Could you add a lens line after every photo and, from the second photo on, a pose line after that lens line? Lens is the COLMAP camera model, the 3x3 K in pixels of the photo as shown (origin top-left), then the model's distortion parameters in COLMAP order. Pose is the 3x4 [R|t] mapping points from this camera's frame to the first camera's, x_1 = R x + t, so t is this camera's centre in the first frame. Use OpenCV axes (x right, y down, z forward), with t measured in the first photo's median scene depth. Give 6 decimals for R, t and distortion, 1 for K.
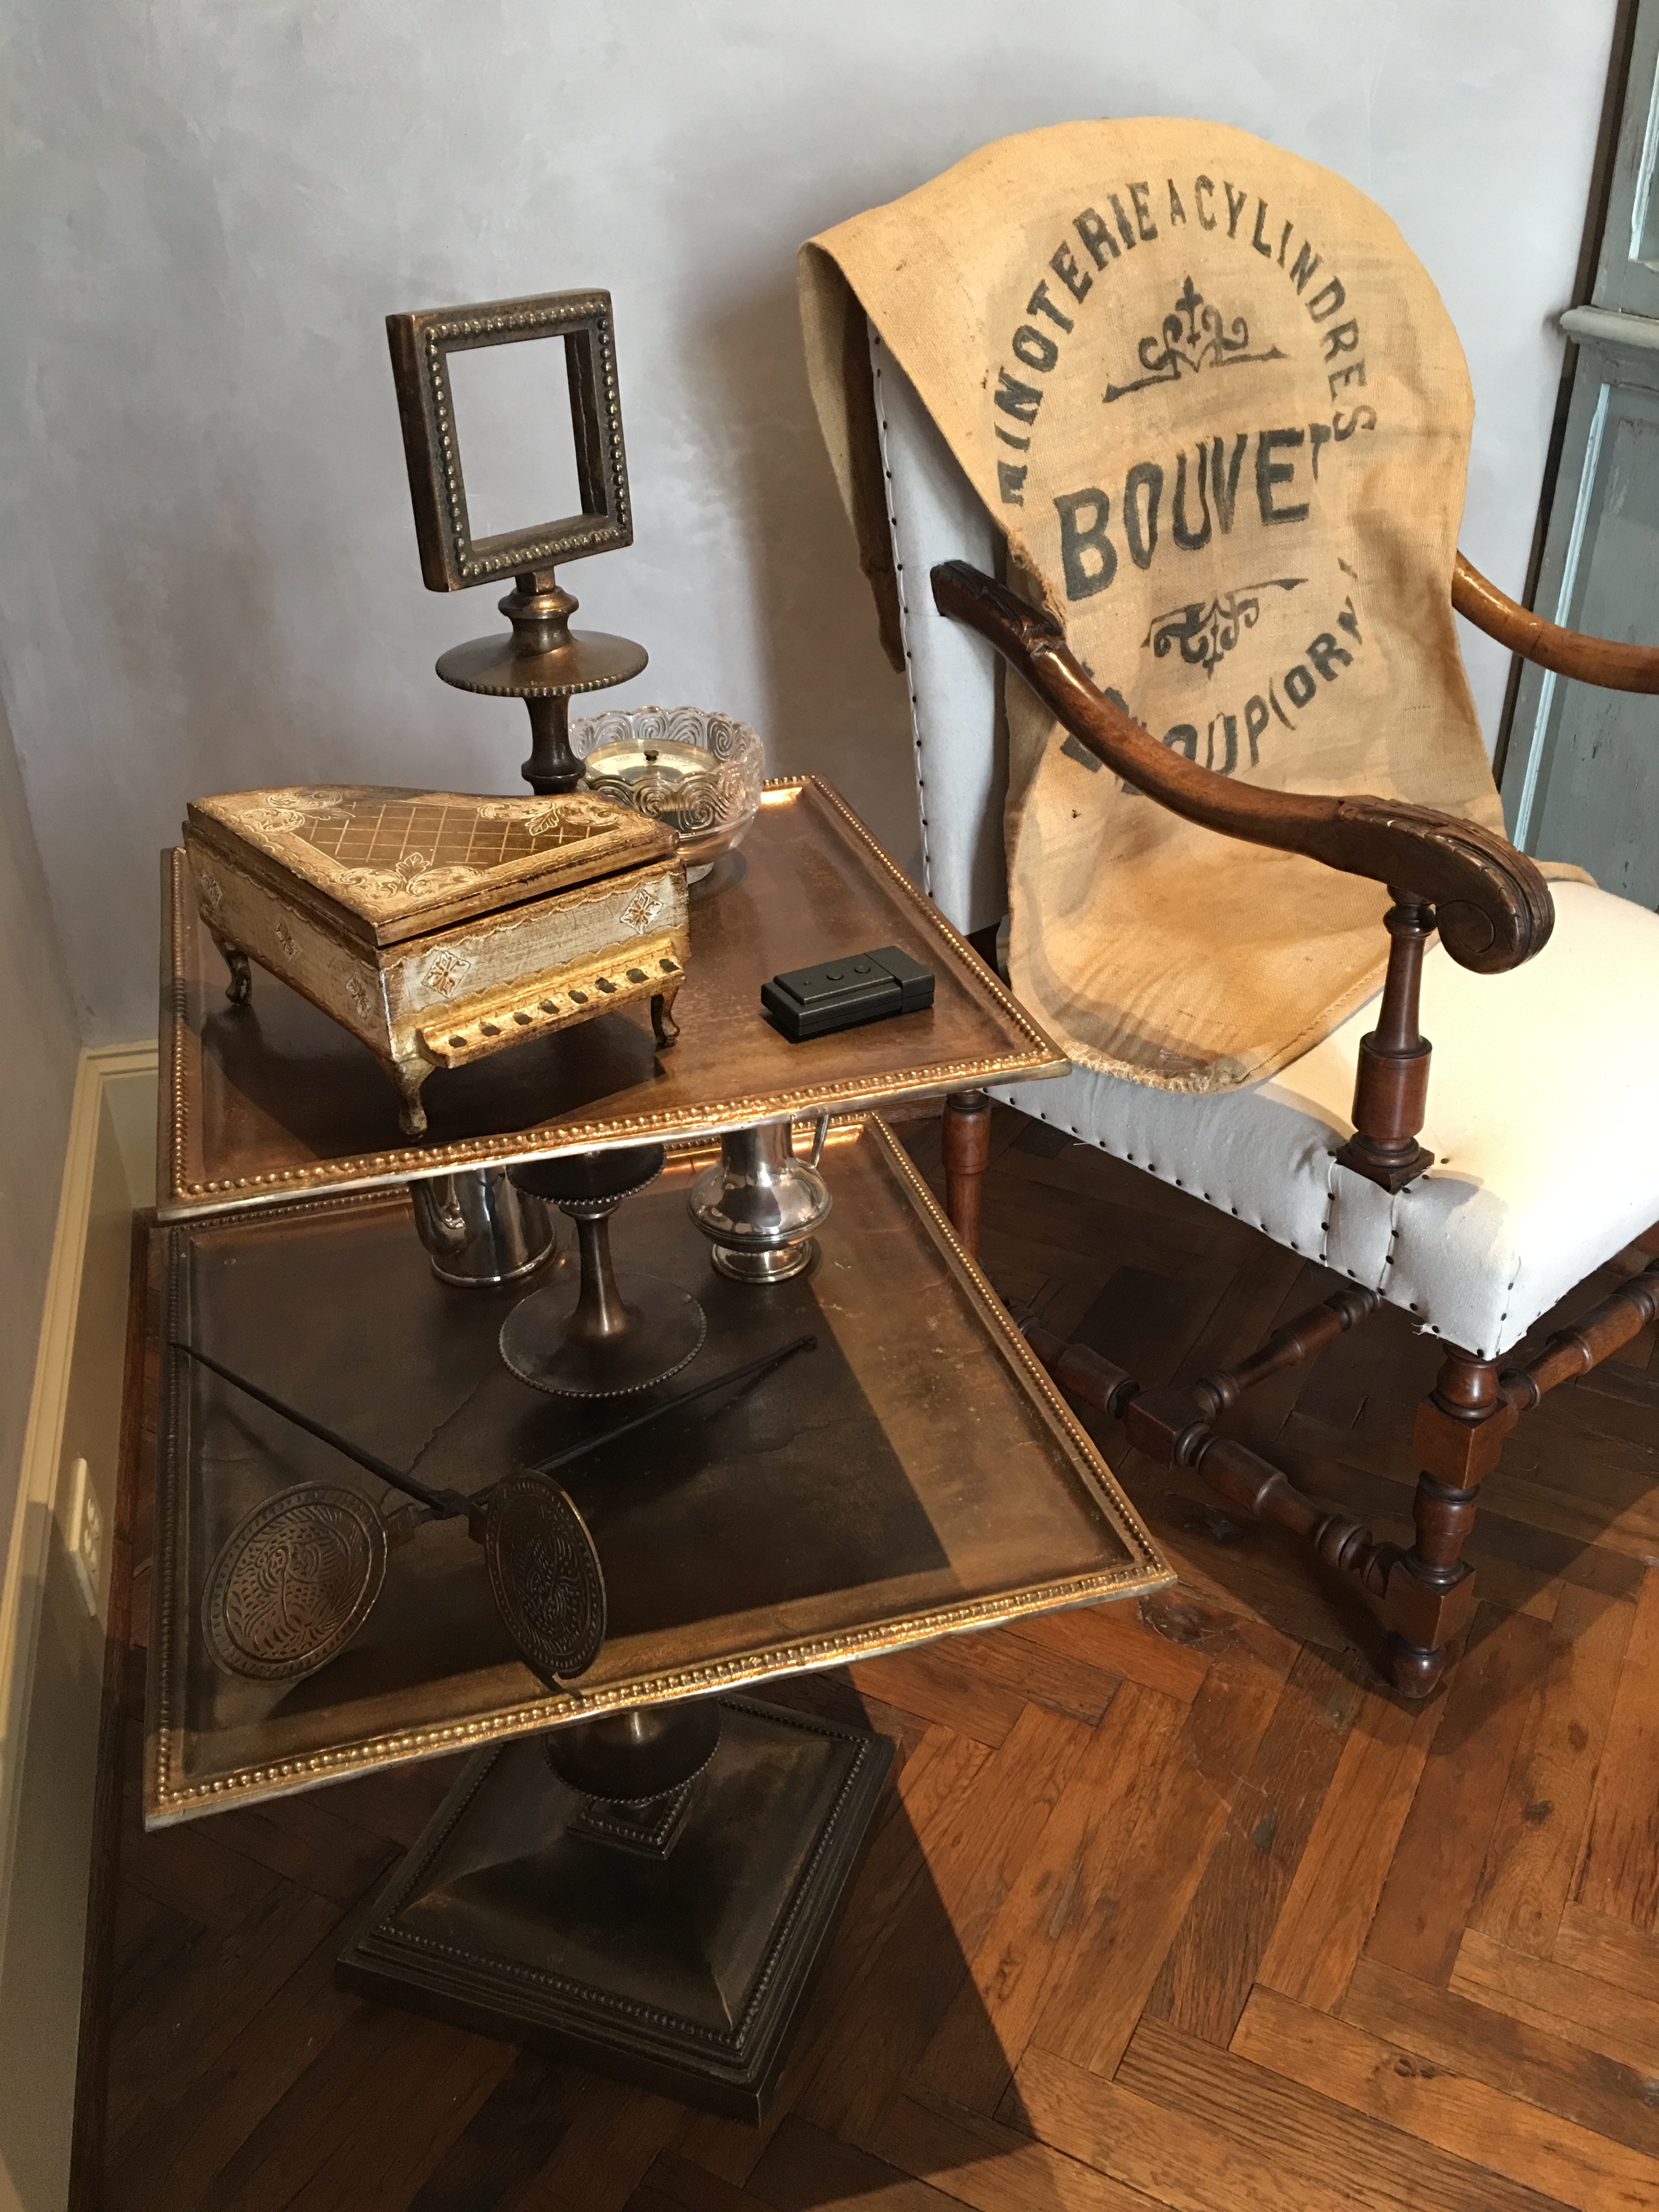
lens RADIAL K [[1879.5, 0, 832.9], [0, 1879.5, 1114.9], [0, 0, 1]] dist [0.083910, -0.119274]
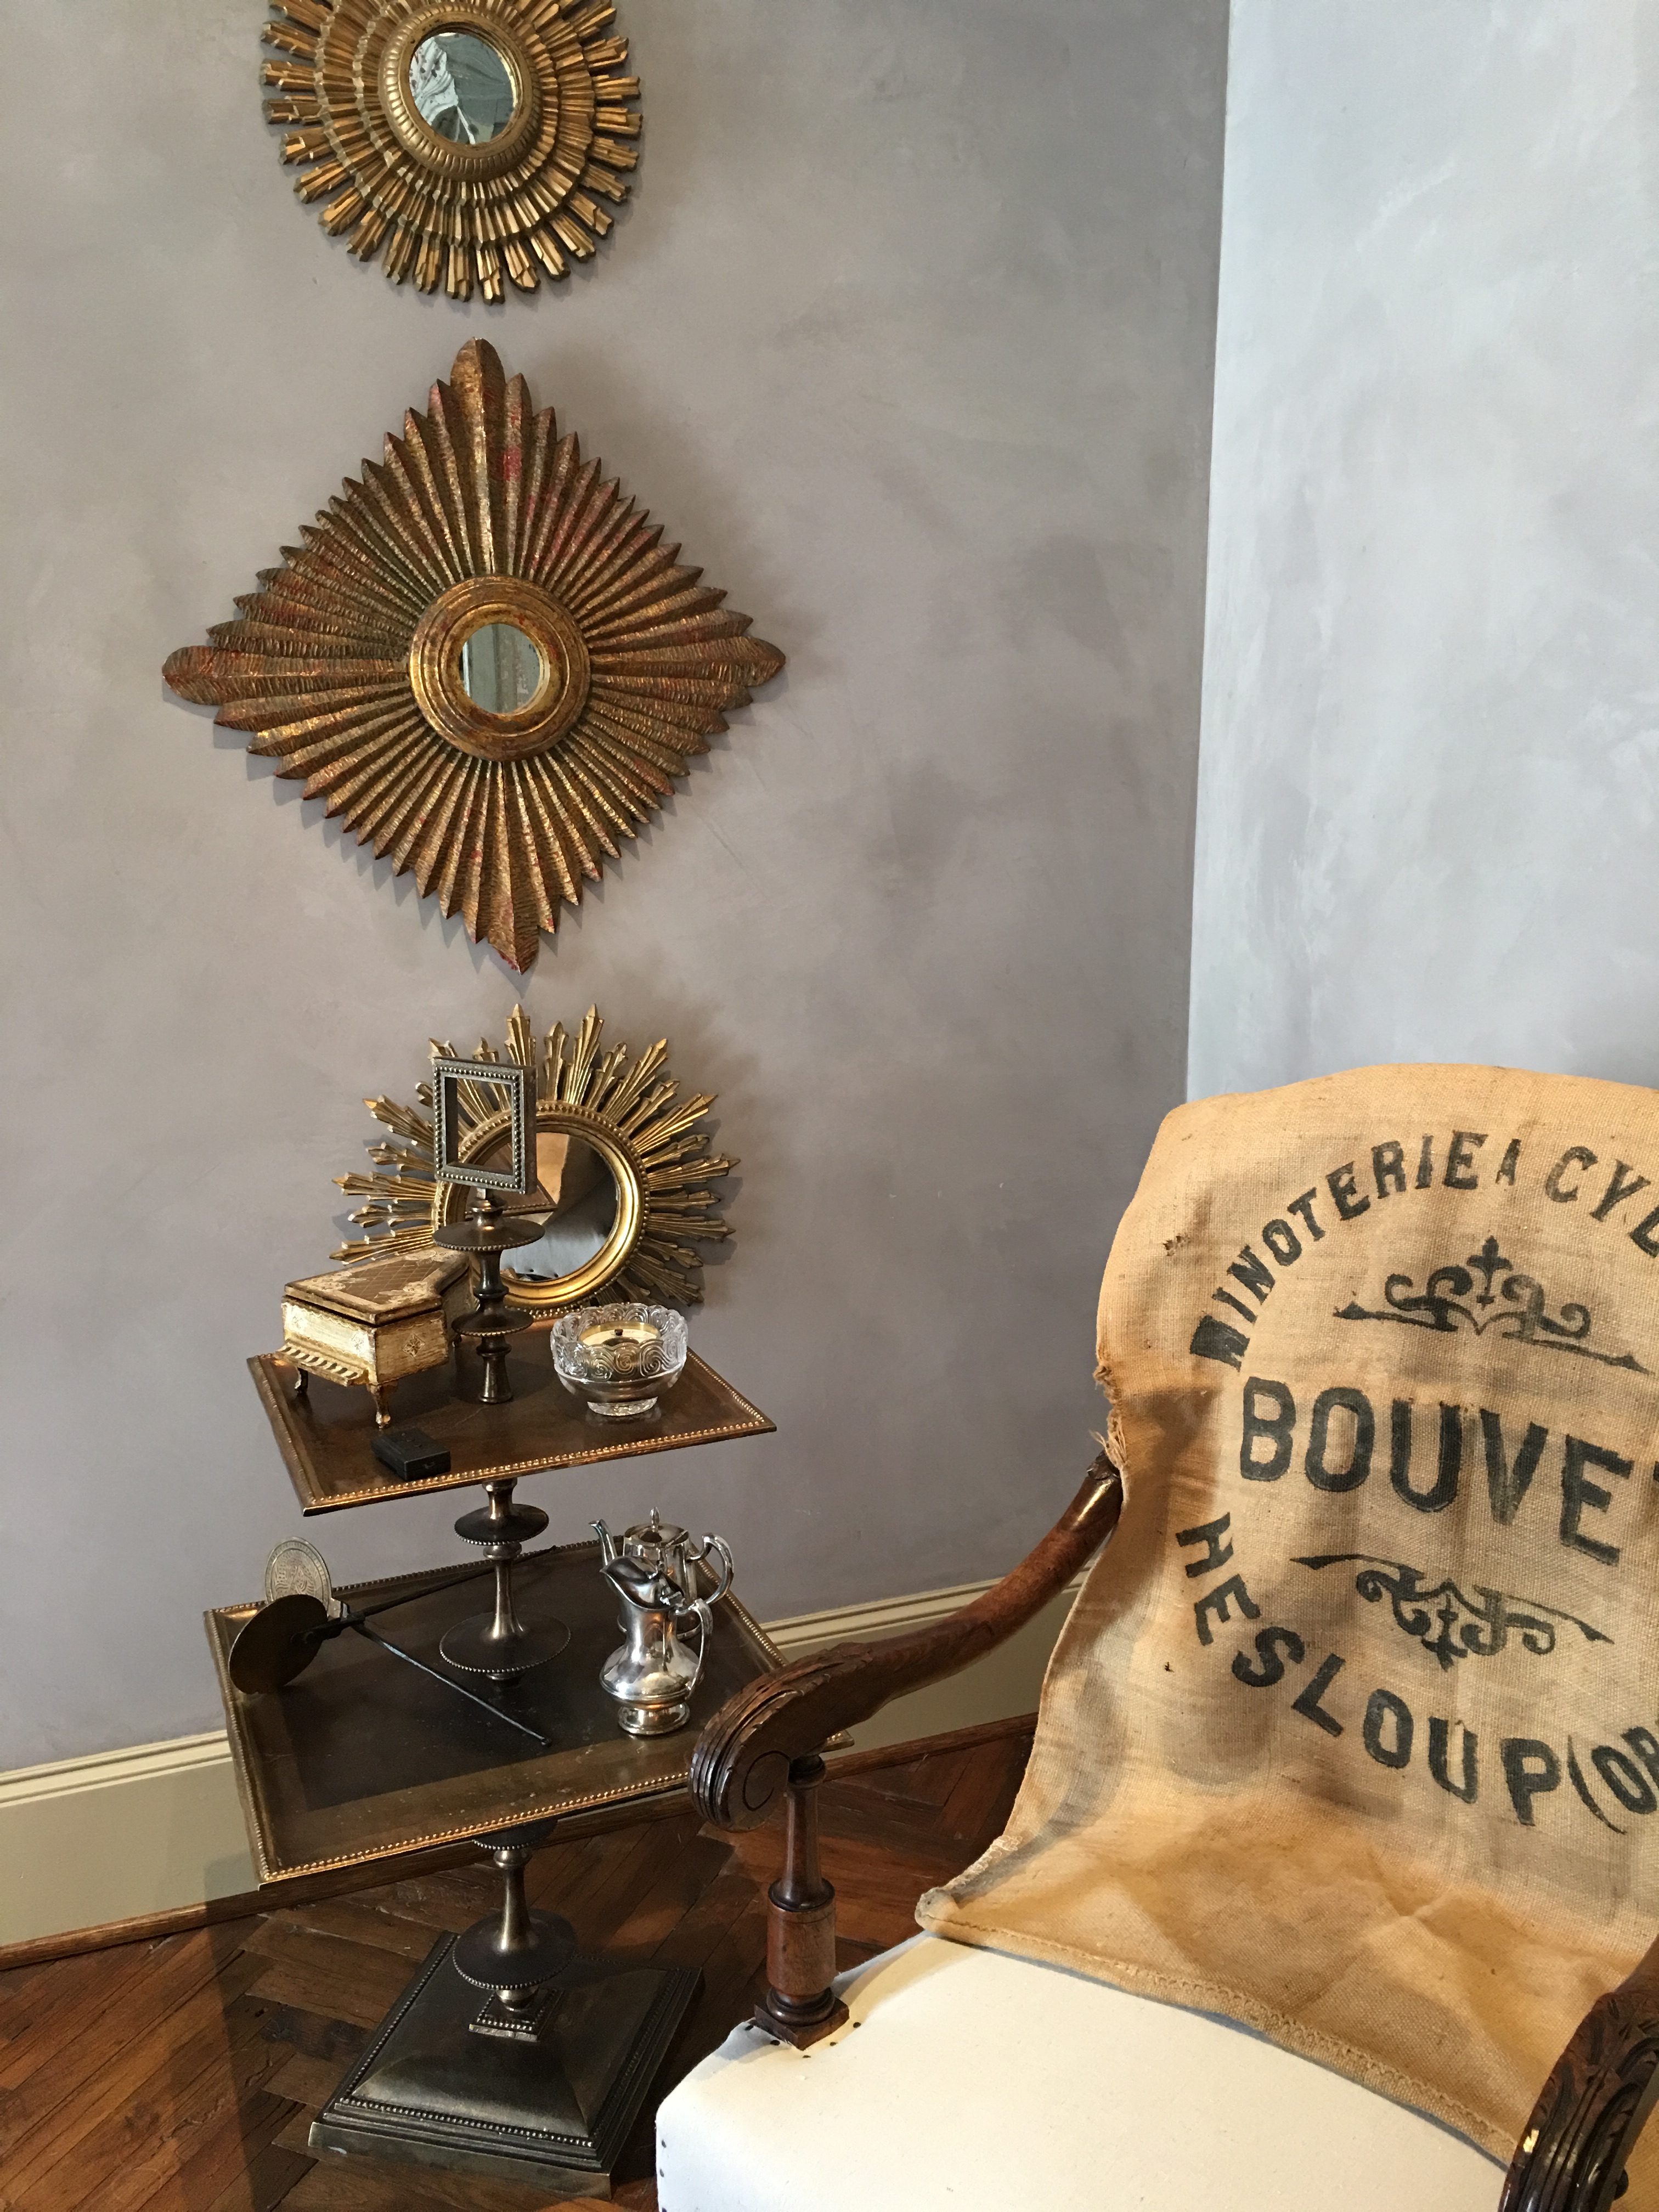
lens RADIAL K [[1879.5, 0, 835.3], [0, 1879.5, 1101.7], [0, 0, 1]] dist [0.083910, -0.119274]
pose [[0.116007, 0.208747, -0.971065, 1.018609], [-0.488685, 0.863143, 0.127168, -0.460561], [0.864714, 0.459792, 0.202142, 0.520727]]
